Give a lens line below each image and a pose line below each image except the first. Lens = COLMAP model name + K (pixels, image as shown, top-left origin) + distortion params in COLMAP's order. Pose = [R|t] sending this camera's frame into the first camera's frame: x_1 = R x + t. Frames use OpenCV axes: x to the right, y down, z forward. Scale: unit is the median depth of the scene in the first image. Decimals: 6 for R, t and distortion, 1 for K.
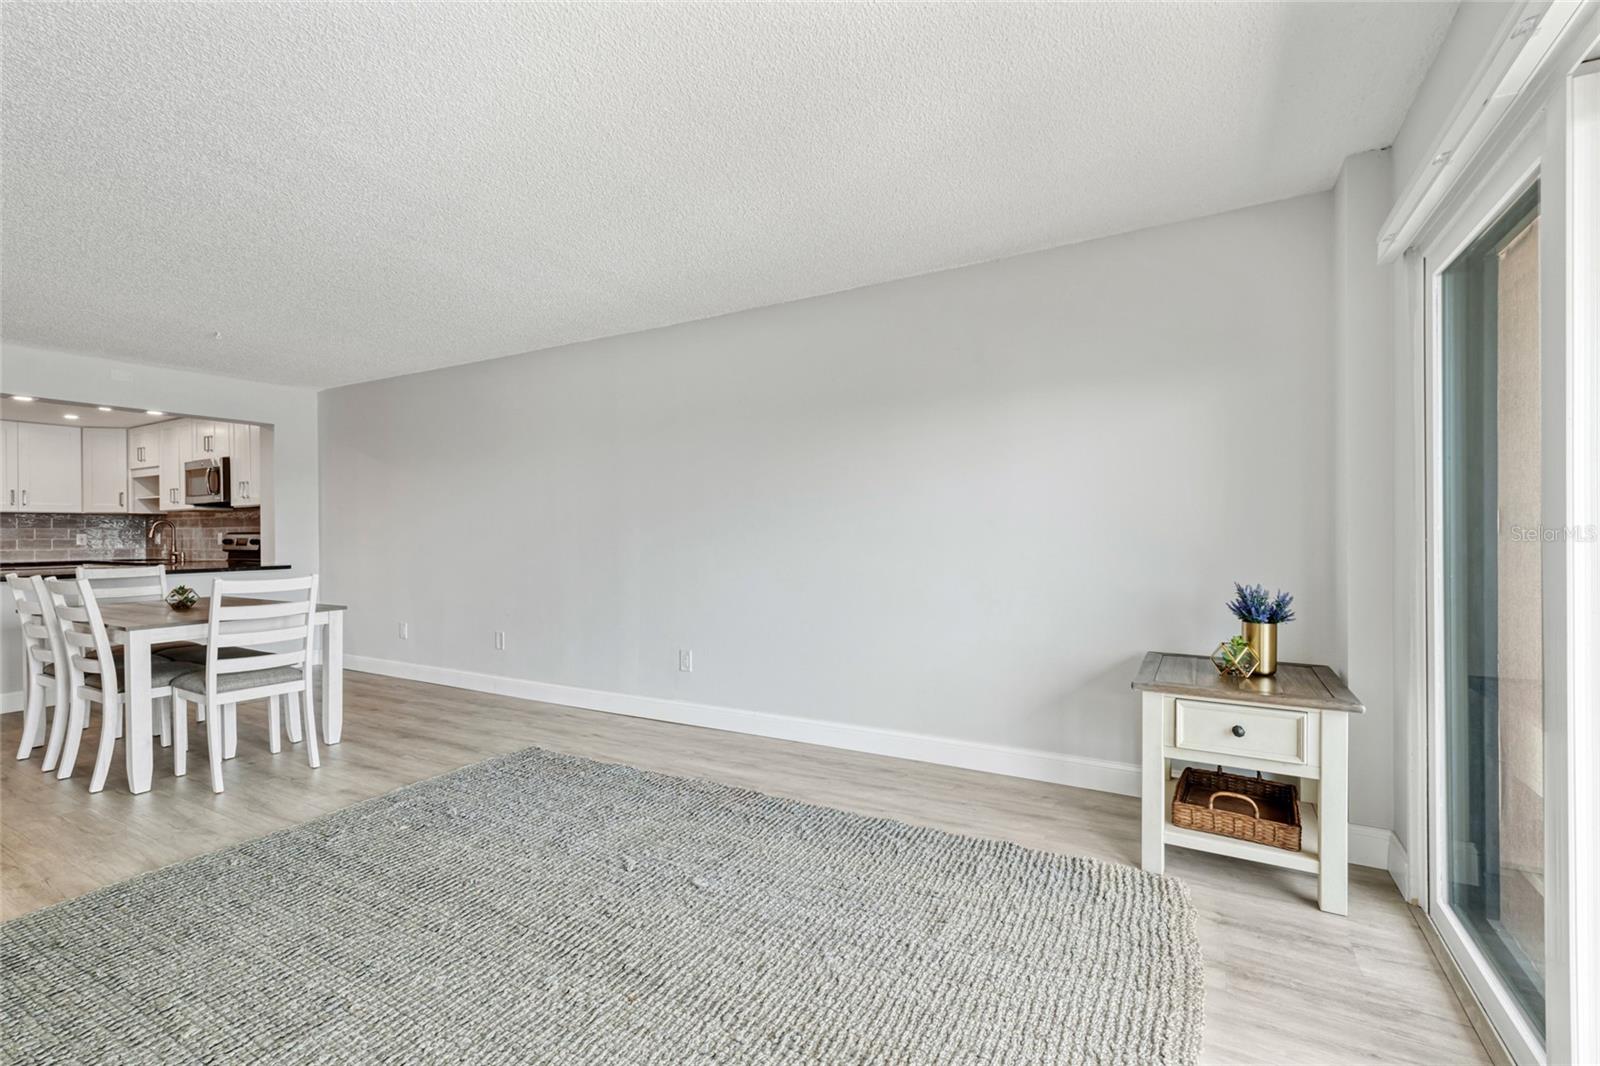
lens RADIAL K [[704.6, 0, 800.7], [0, 704.6, 526.8], [0, 0, 1]] dist [-0.003736, 0.000268]
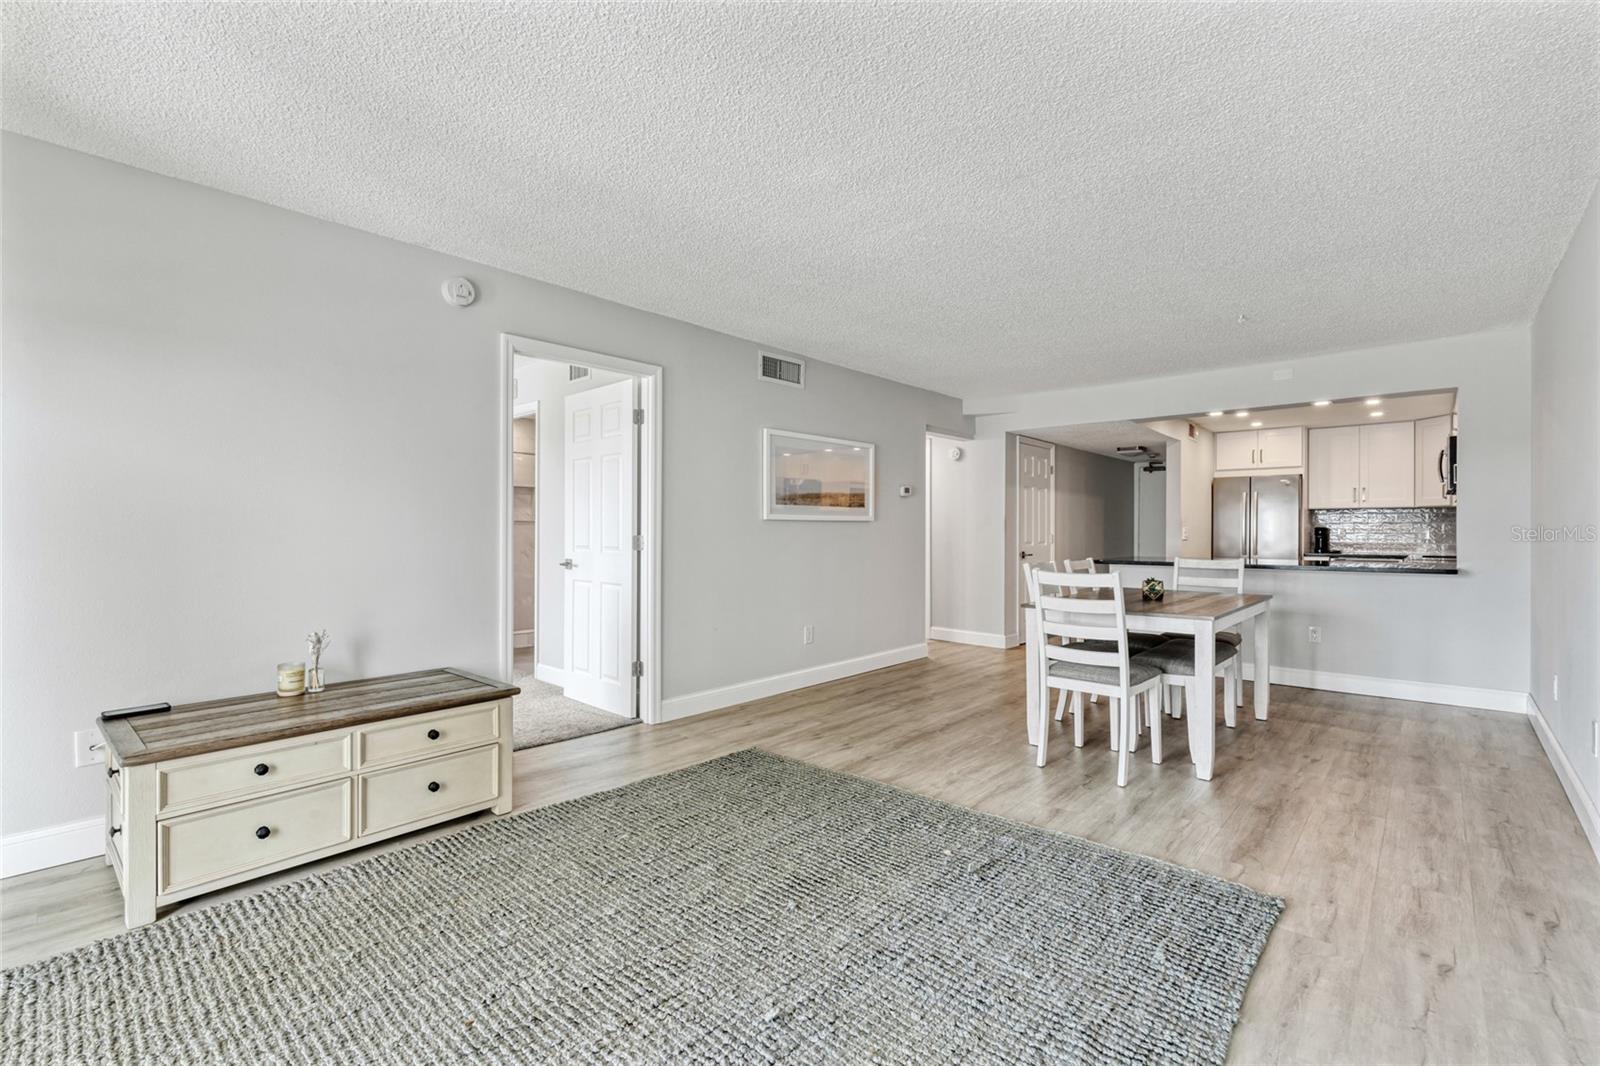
lens RADIAL K [[704.6, 0, 800.7], [0, 704.6, 526.8], [0, 0, 1]] dist [-0.003736, 0.000268]
pose [[-0.219727, 0.010839, -0.975501, 0.284853], [0.013533, 0.999876, 0.008062, -0.011924], [0.975468, -0.011430, -0.219846, 0.744992]]
